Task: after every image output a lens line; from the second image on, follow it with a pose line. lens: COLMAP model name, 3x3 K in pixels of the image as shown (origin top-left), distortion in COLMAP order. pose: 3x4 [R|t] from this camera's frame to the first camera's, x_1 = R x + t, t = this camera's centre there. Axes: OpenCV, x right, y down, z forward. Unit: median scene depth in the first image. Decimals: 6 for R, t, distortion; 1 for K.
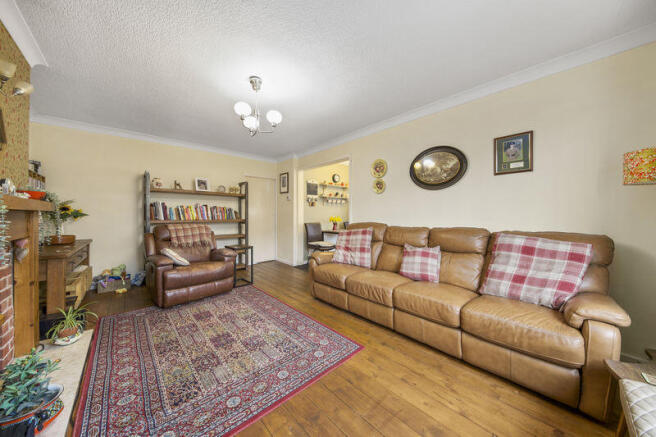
lens RADIAL K [[220.9, 0, 329.4], [0, 220.9, 216.4], [0, 0, 1]] dist [-0.000395, -0.000167]
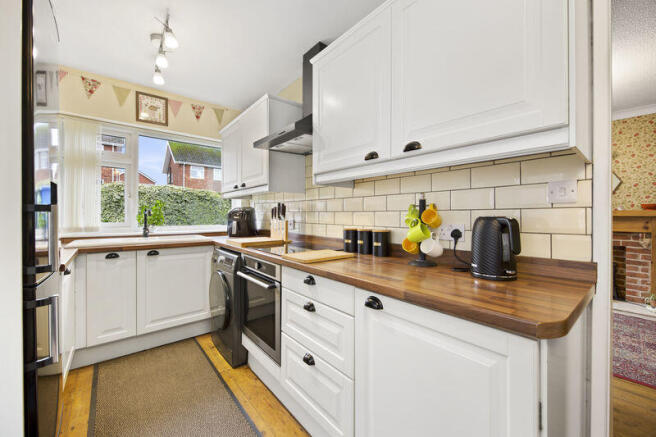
lens RADIAL K [[262.2, 0, 331.5], [0, 262.2, 214.6], [0, 0, 1]] dist [-0.000610, -0.000152]
pose [[-0.999339, -0.005535, 0.035933, 0.484399], [-0.005159, 0.999931, 0.010552, -0.024235], [-0.035989, 0.010360, -0.999298, 1.658929]]
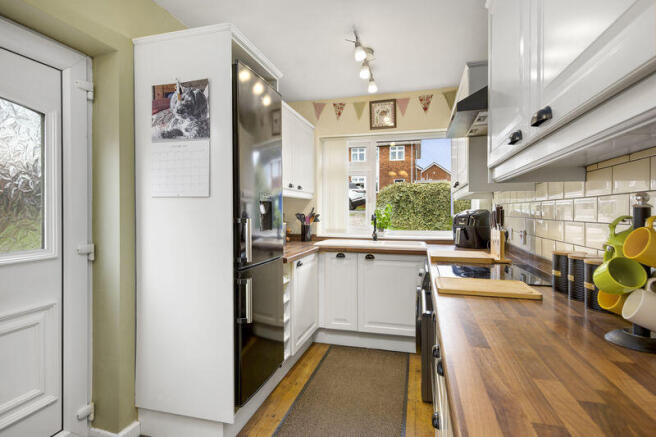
lens RADIAL K [[334.2, 0, 328.2], [0, 334.2, 213.2], [0, 0, 1]] dist [-0.000494, 0.000012]
pose [[-0.536124, -0.005935, 0.844118, 0.248221], [0.007564, 0.999901, 0.011834, -0.046371], [-0.844105, 0.012729, -0.536026, 1.561139]]
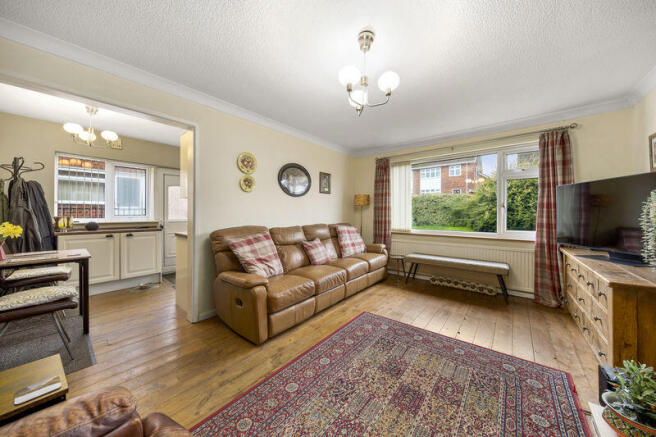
lens RADIAL K [[229.7, 0, 330.6], [0, 229.7, 210.2], [0, 0, 1]] dist [0.000844, -0.000011]
pose [[-0.152093, 0.013117, 0.988279, -0.807166], [0.010196, 0.999880, -0.011702, -0.021551], [-0.988314, 0.008296, -0.152209, 0.925442]]
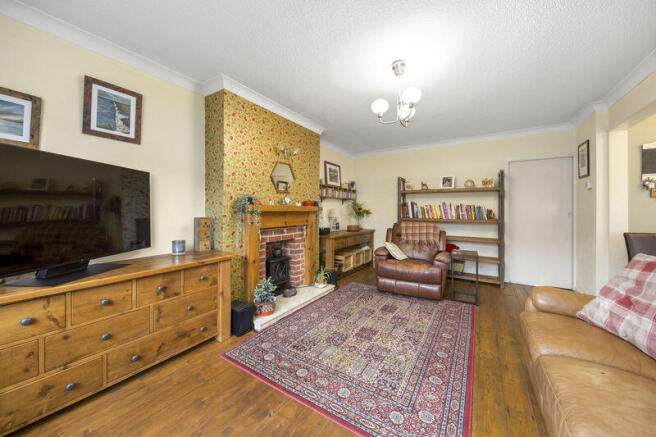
lens RADIAL K [[233.4, 0, 331.3], [0, 233.4, 210.5], [0, 0, 1]] dist [0.000798, -0.000202]
pose [[0.259759, -0.001055, -0.965673, 0.374861], [-0.014219, 0.999887, -0.004918, -0.011889], [0.965569, 0.015008, 0.259715, 0.372198]]
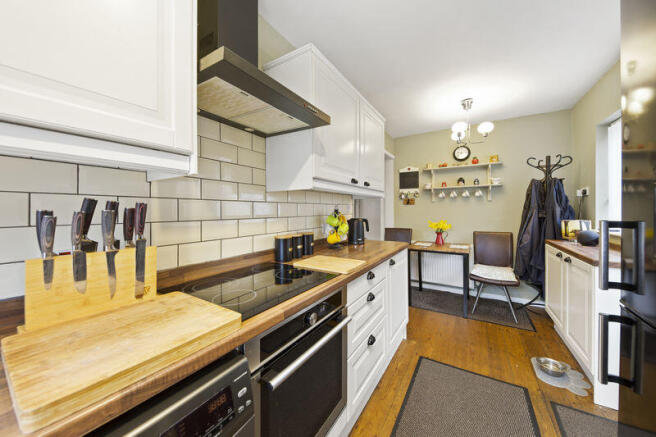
lens RADIAL K [[229.7, 0, 330.6], [0, 229.7, 210.2], [0, 0, 1]] dist [0.000844, -0.000011]
pose [[0.278905, -0.004123, -0.960310, 0.980868], [-0.004905, 0.999972, -0.005718, -0.040554], [0.960306, 0.006305, 0.278877, 0.990838]]
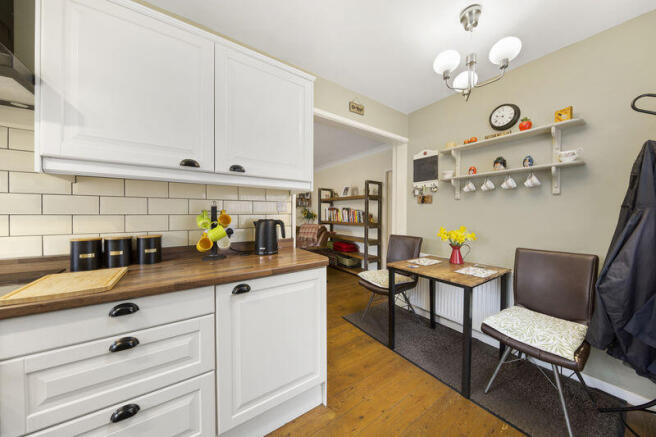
lens RADIAL K [[220.9, 0, 329.4], [0, 220.9, 216.4], [0, 0, 1]] dist [-0.000395, -0.000167]
pose [[-0.123340, 0.009140, -0.992322, 0.788488], [-0.015727, 0.999814, 0.011164, -0.033994], [0.992240, 0.016984, -0.123174, 1.506074]]
